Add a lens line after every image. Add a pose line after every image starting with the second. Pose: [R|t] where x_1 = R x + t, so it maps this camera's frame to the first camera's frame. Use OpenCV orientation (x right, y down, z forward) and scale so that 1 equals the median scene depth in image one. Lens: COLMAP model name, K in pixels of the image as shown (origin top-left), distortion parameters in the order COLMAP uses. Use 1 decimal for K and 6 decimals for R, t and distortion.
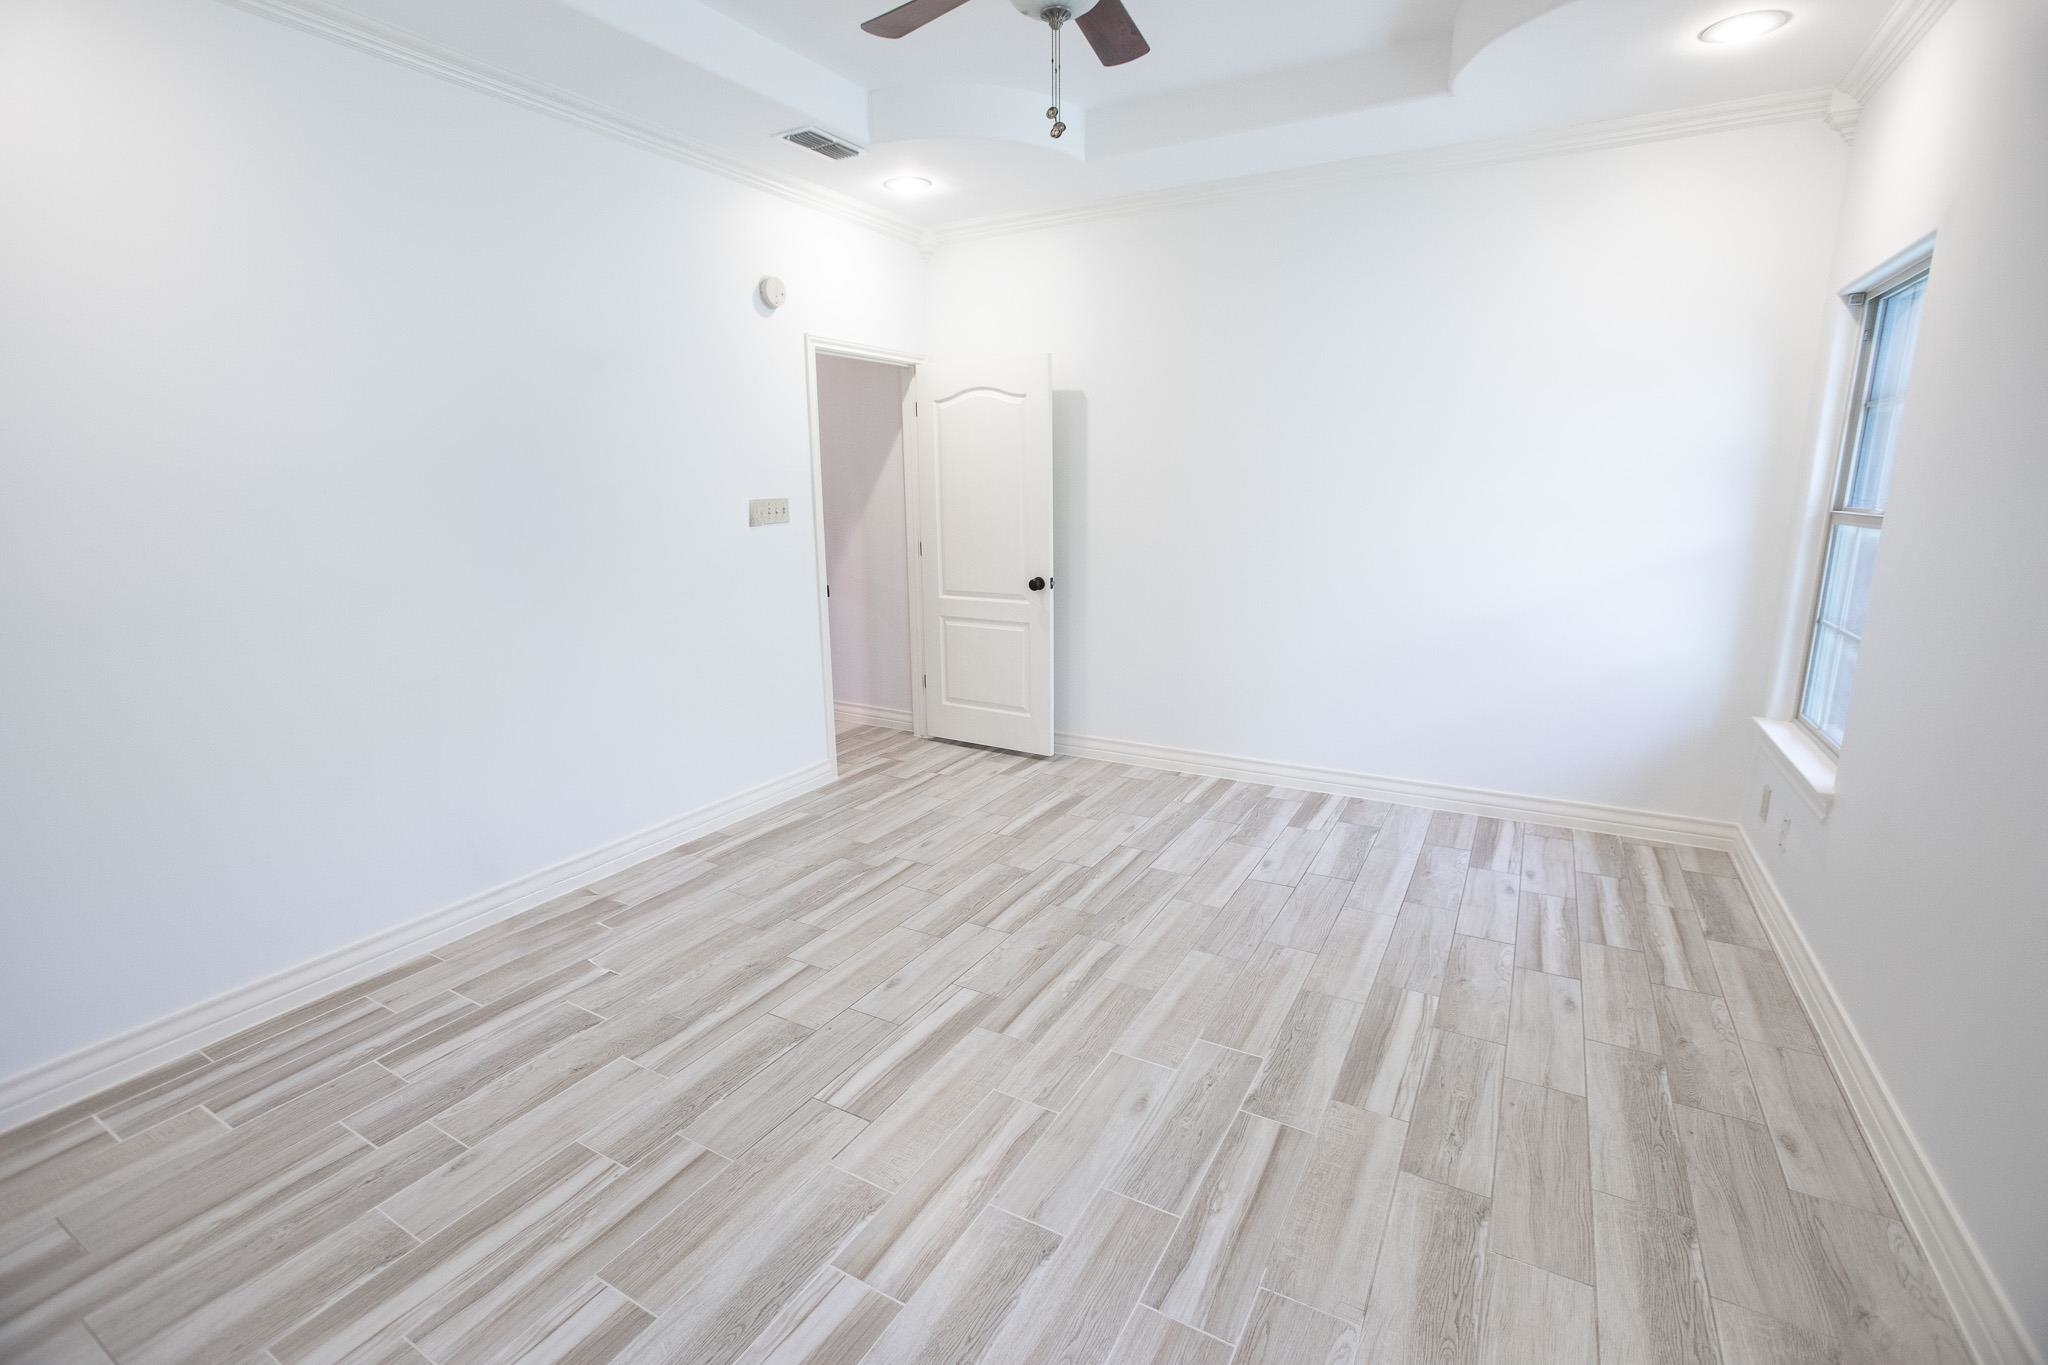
lens RADIAL K [[937.3, 0, 1024.0], [0, 937.3, 682.5], [0, 0, 1]] dist [-0.071383, 0.028370]
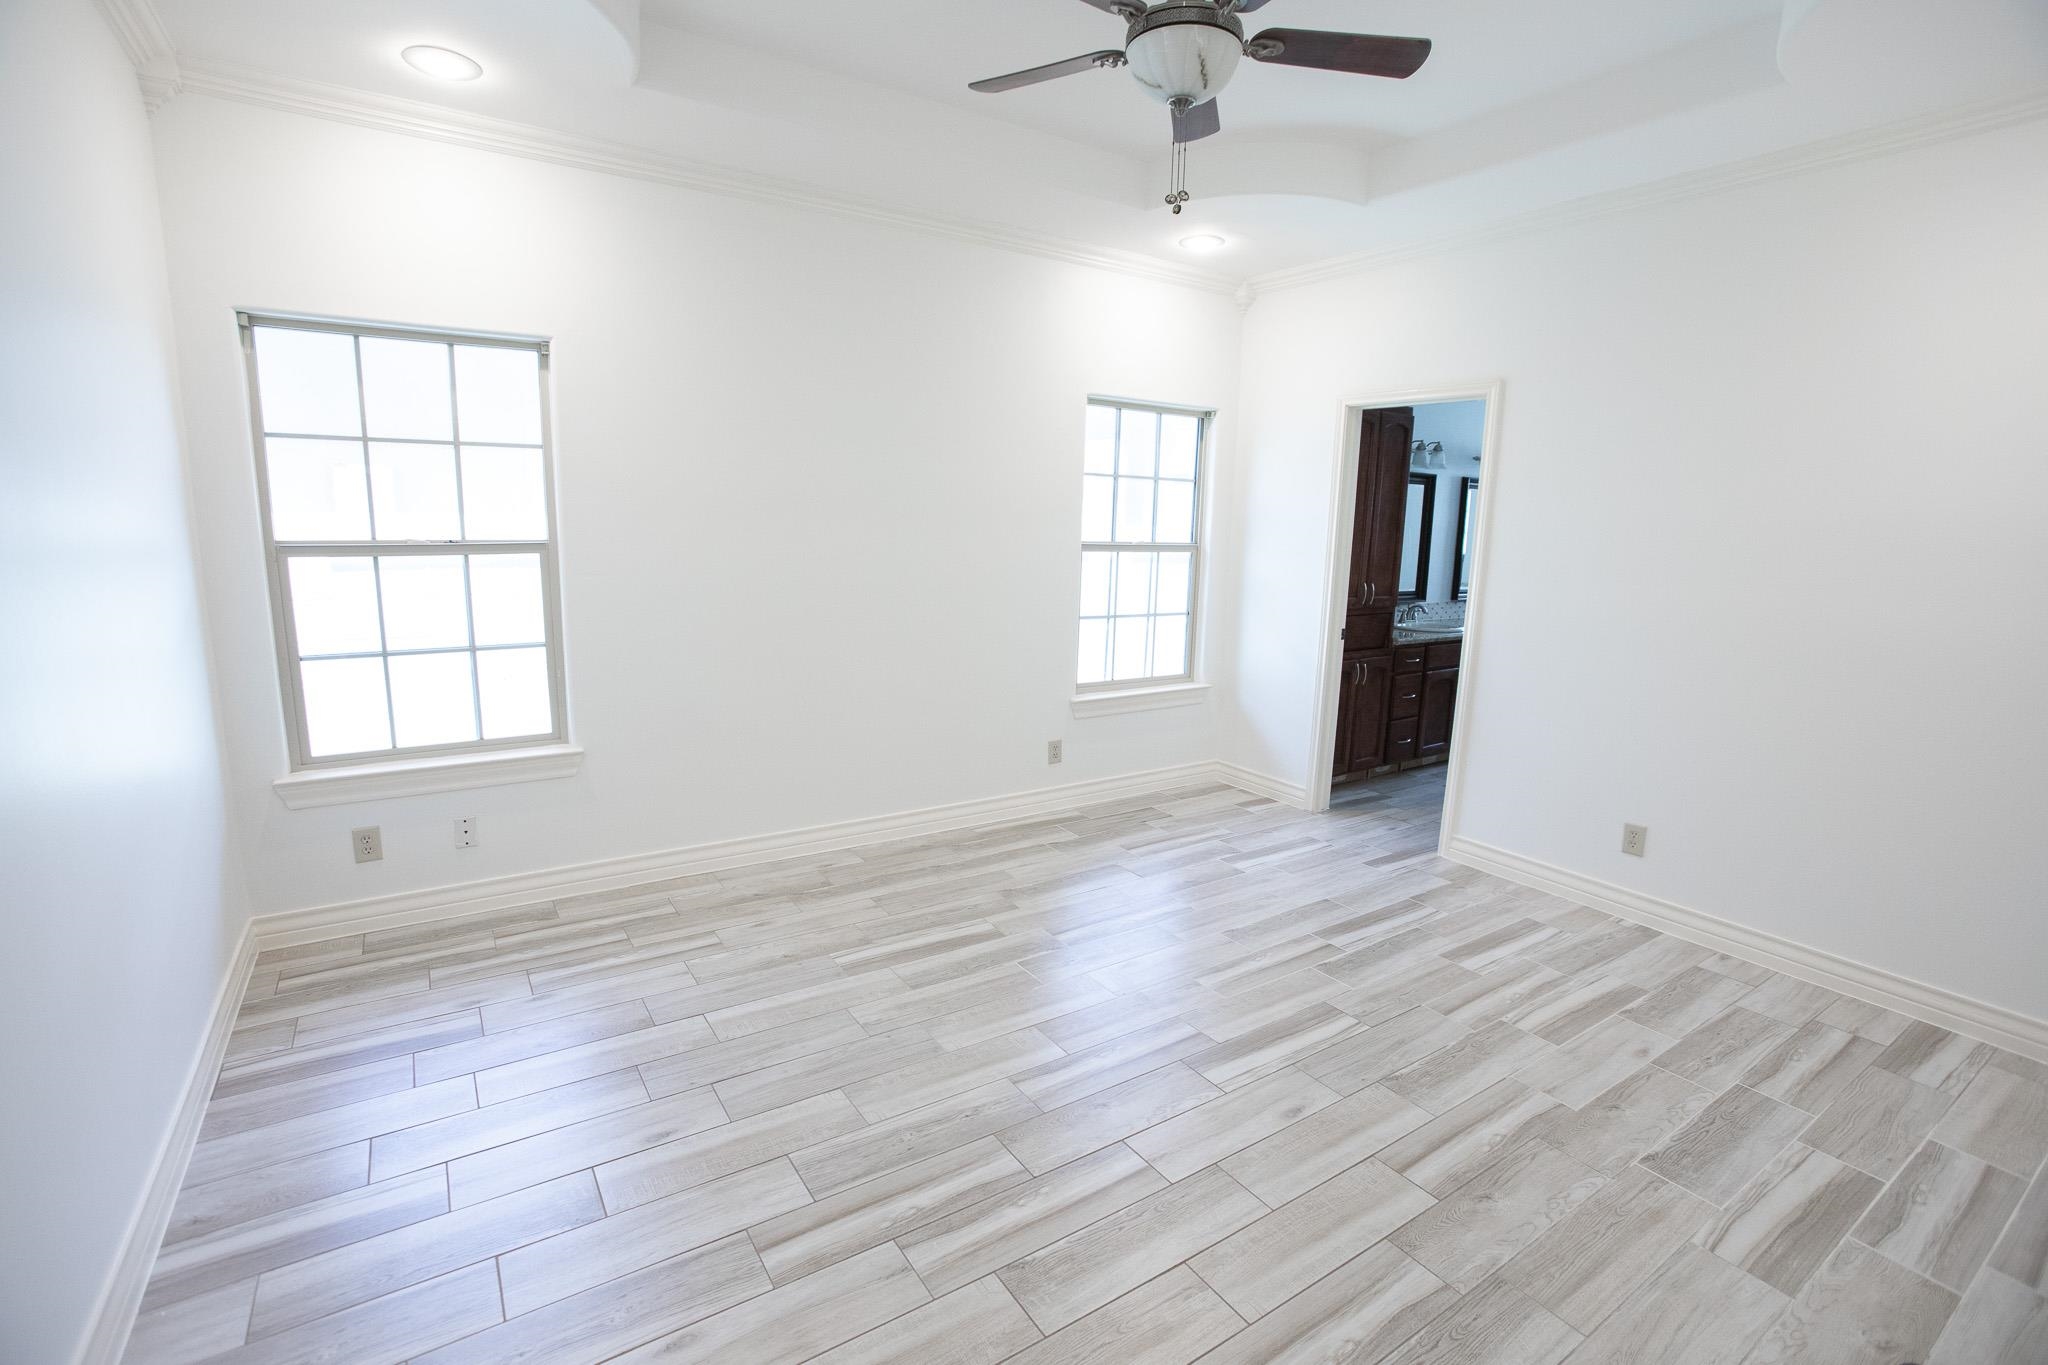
lens RADIAL K [[937.3, 0, 1024.0], [0, 937.3, 682.5], [0, 0, 1]] dist [-0.071383, 0.028370]
pose [[-0.888962, -0.094105, 0.448208, -0.268394], [0.080742, 0.931129, 0.355639, -0.379371], [-0.450807, 0.352339, -0.820140, 1.702756]]
